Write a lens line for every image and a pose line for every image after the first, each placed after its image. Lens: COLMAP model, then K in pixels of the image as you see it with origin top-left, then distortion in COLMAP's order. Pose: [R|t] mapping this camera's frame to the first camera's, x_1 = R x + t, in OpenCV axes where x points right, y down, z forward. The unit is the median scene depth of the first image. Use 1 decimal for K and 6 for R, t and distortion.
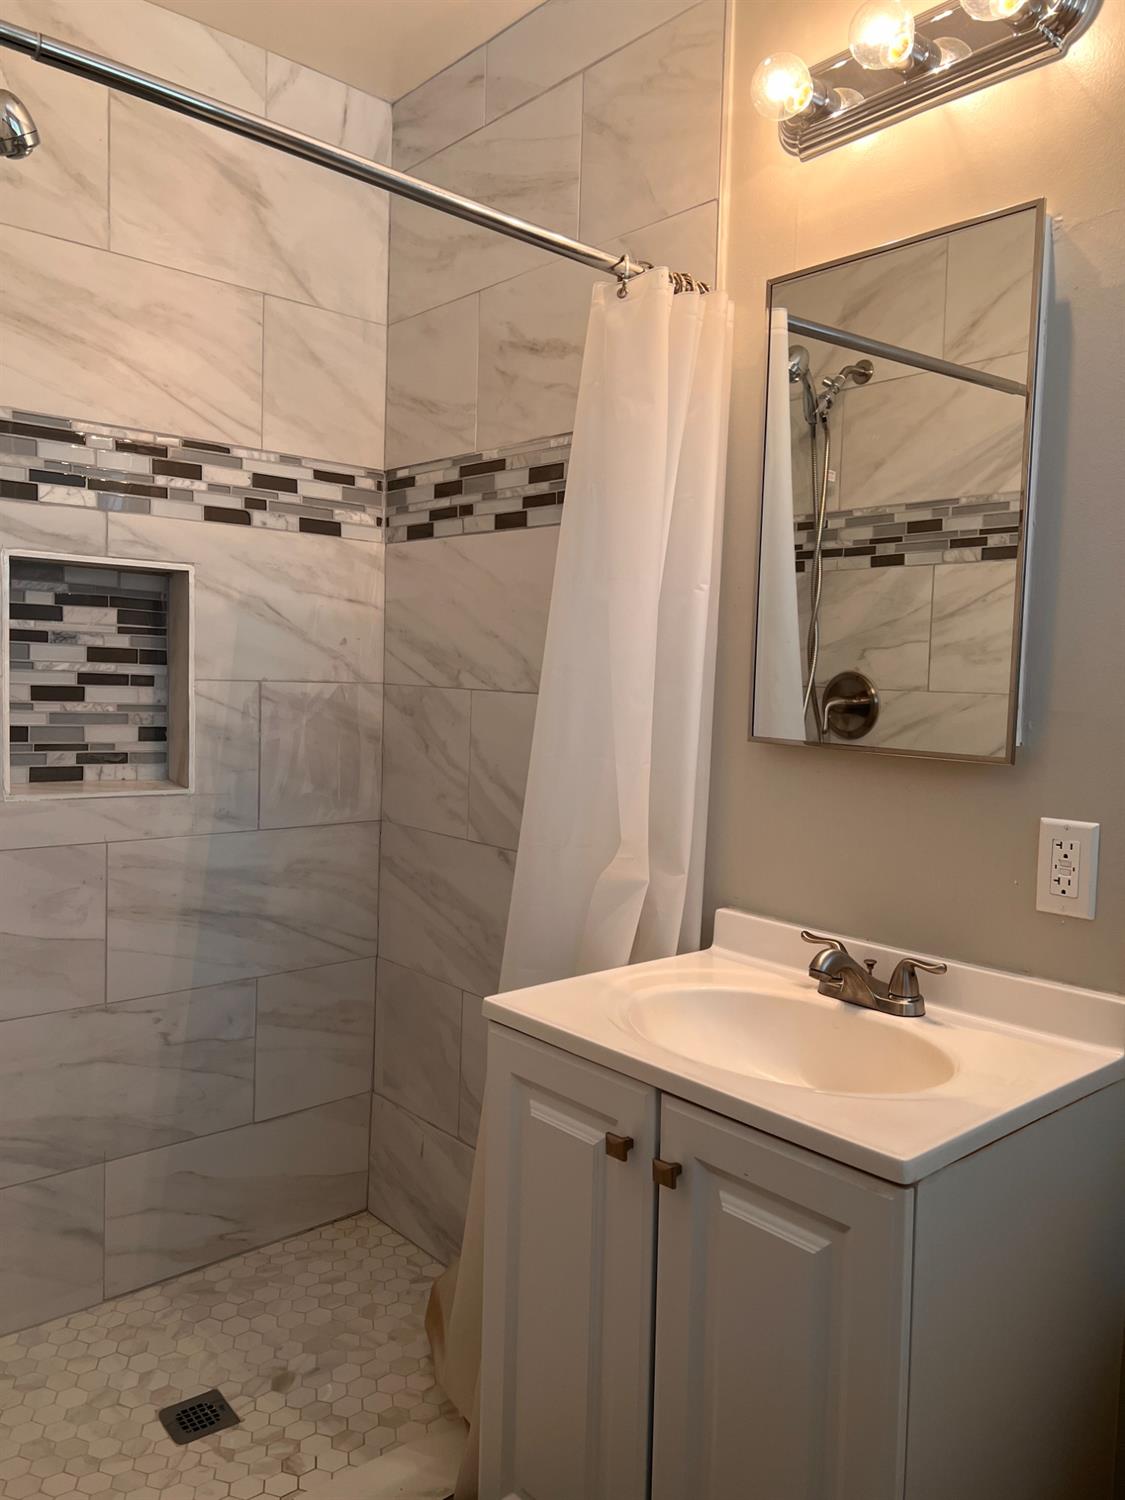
lens RADIAL K [[1127.0, 0, 565.7], [0, 1127.0, 744.8], [0, 0, 1]] dist [0.061658, -0.061847]
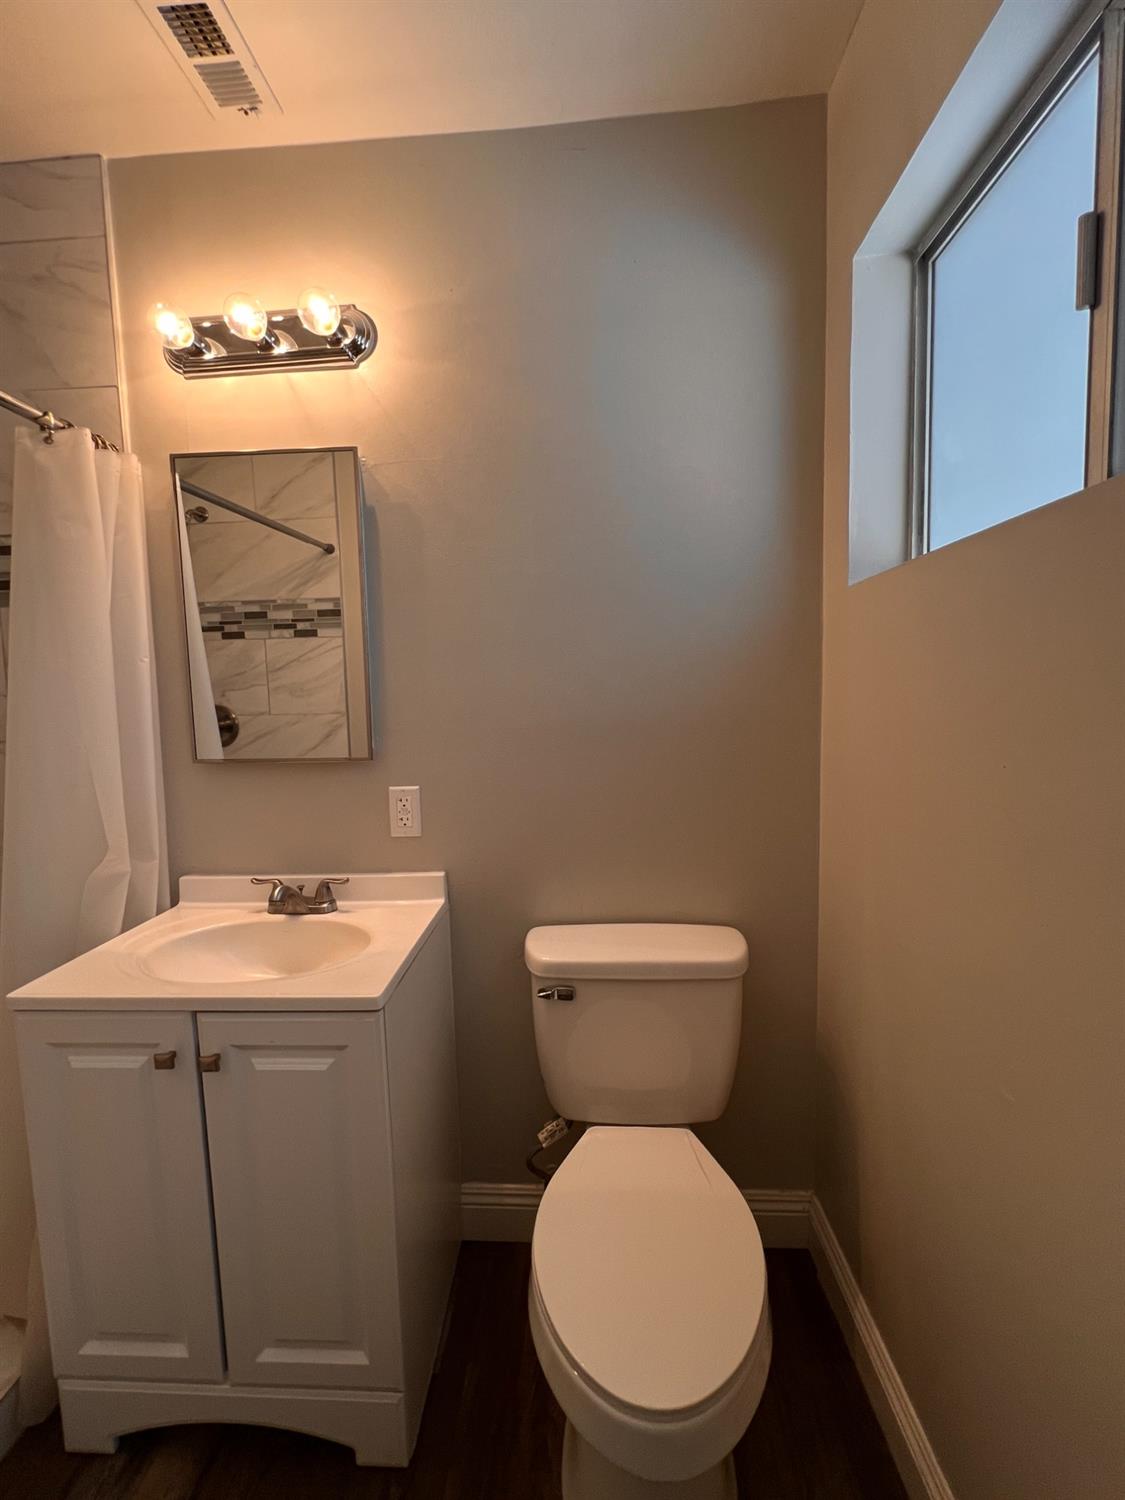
lens RADIAL K [[645.1, 0, 560.1], [0, 645.1, 753.5], [0, 0, 1]] dist [0.002679, 0.001252]
pose [[0.706597, -0.111510, 0.698774, -0.097860], [0.090780, 0.993630, 0.066766, -0.030628], [-0.701768, 0.016258, 0.712220, 0.049623]]
